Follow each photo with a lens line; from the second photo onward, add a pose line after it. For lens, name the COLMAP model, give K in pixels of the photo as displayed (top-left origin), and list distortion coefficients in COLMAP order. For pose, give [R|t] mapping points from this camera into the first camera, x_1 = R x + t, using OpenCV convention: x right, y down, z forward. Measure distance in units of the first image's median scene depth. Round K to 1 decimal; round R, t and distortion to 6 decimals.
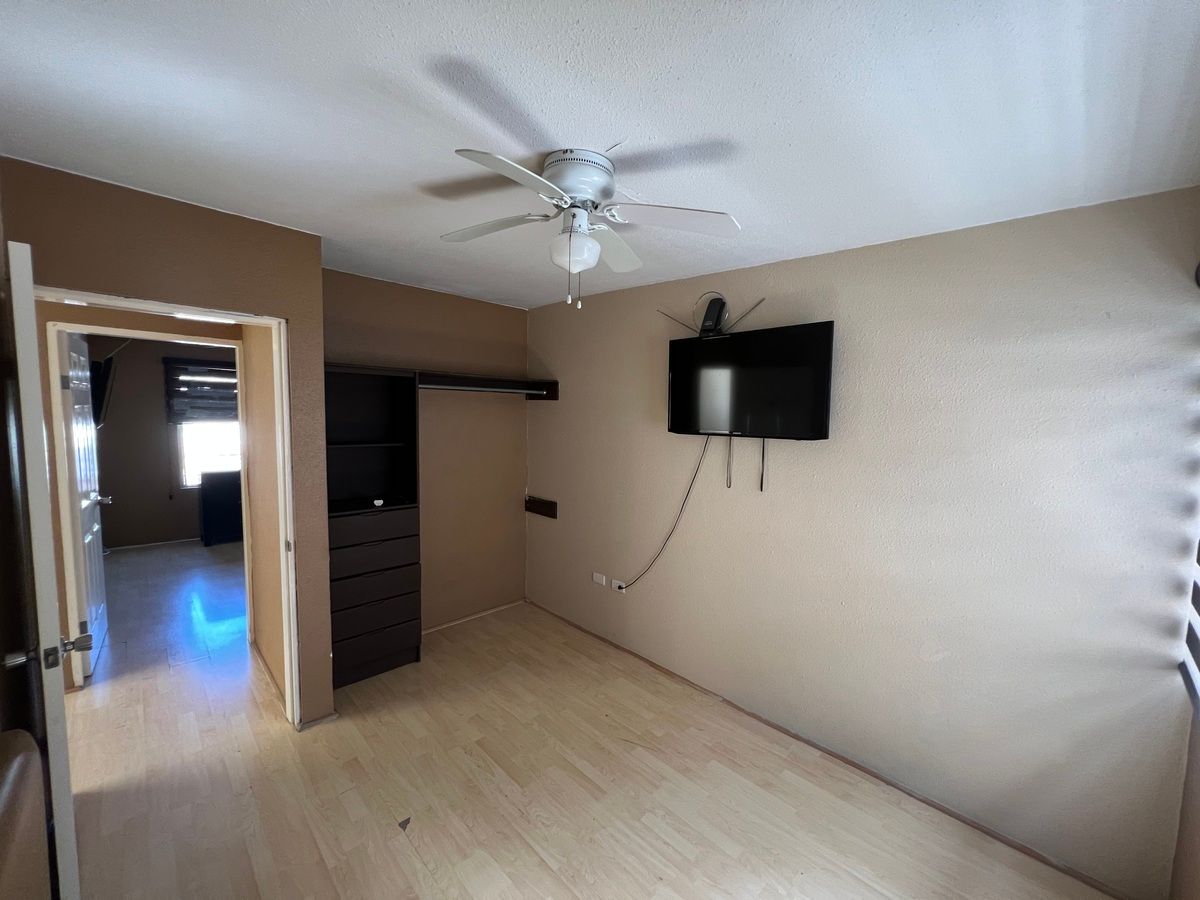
lens RADIAL K [[481.0, 0, 604.1], [0, 481.0, 453.3], [0, 0, 1]] dist [-0.001826, 0.000423]
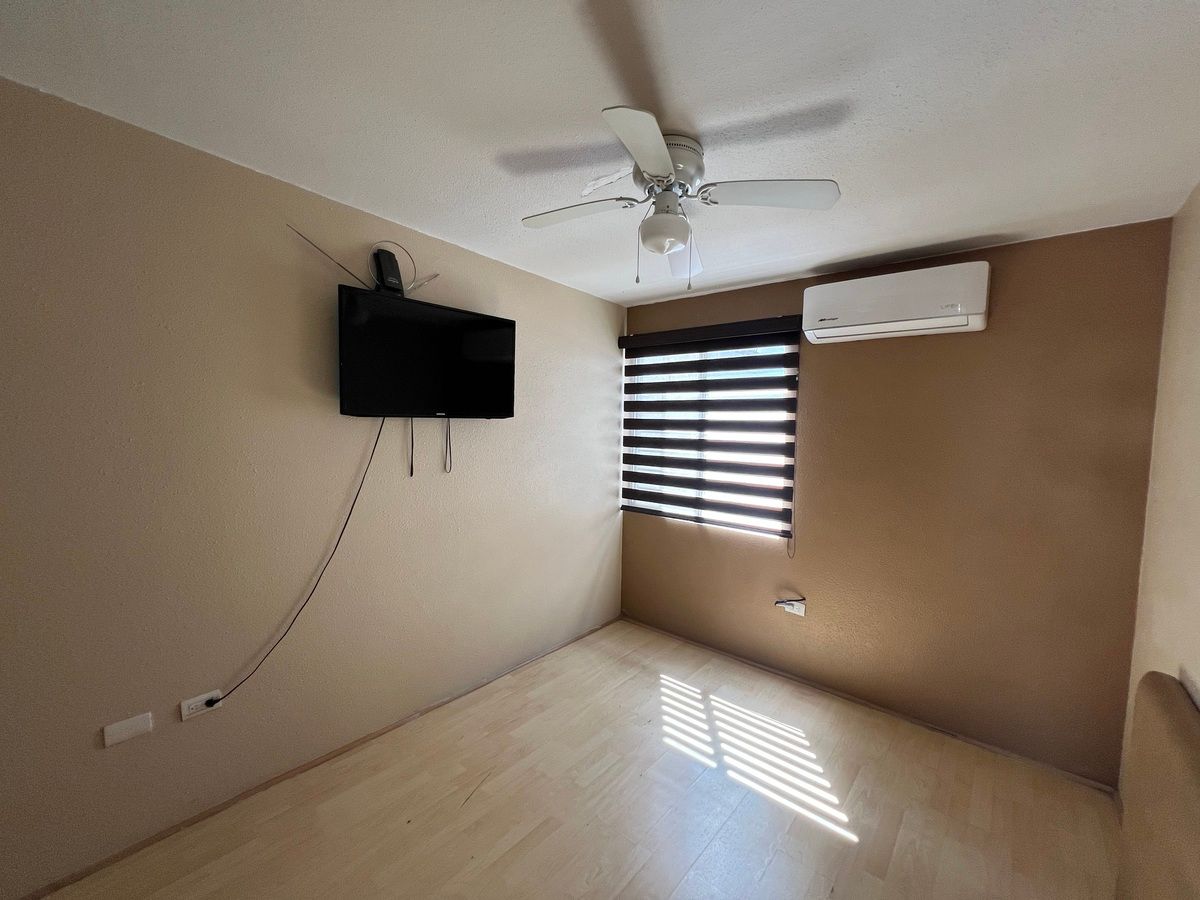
lens RADIAL K [[481.0, 0, 607.8], [0, 481.0, 451.8], [0, 0, 1]] dist [-0.001826, 0.000423]
pose [[-0.089646, -0.090140, 0.991886, -0.760862], [0.056325, 0.993843, 0.095408, -0.043603], [-0.994380, 0.064421, -0.084017, 0.847618]]
